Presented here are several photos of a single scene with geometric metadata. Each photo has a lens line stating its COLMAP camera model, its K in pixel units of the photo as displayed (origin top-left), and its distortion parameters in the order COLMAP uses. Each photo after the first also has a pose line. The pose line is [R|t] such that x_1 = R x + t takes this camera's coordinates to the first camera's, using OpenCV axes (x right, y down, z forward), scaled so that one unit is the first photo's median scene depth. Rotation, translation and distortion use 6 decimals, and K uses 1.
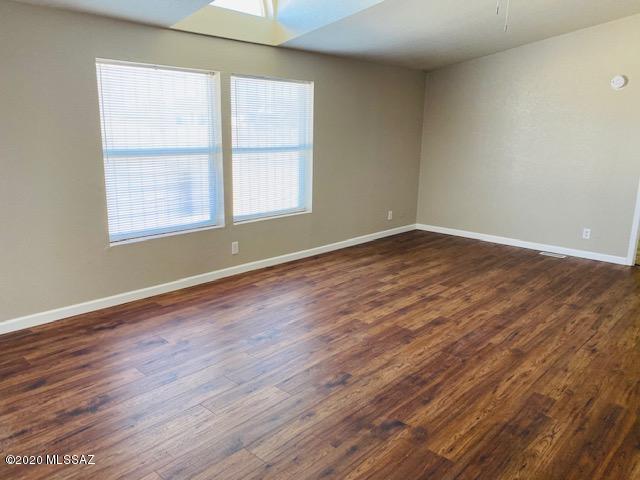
lens RADIAL K [[502.1, 0, 318.1], [0, 502.1, 228.5], [0, 0, 1]] dist [0.008497, 0.013726]
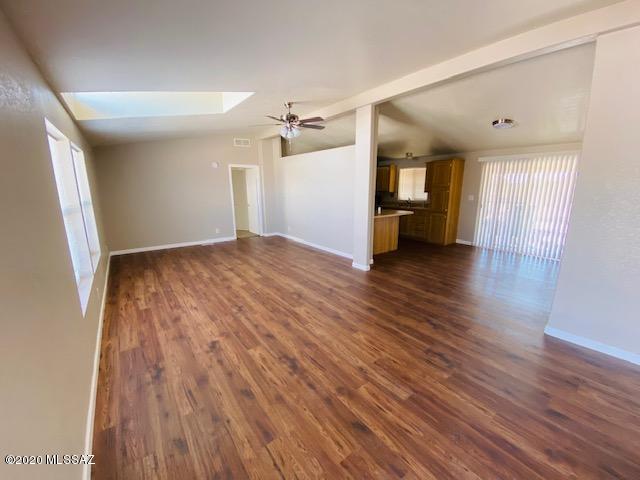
lens RADIAL K [[262.6, 0, 320.0], [0, 262.6, 240.0], [0, 0, 1]] dist [0.029245, -0.024249]
pose [[0.170162, -0.222534, 0.959960, -0.740816], [0.209607, 0.960048, 0.185399, -0.102360], [-0.962865, 0.169667, 0.210009, 0.419795]]
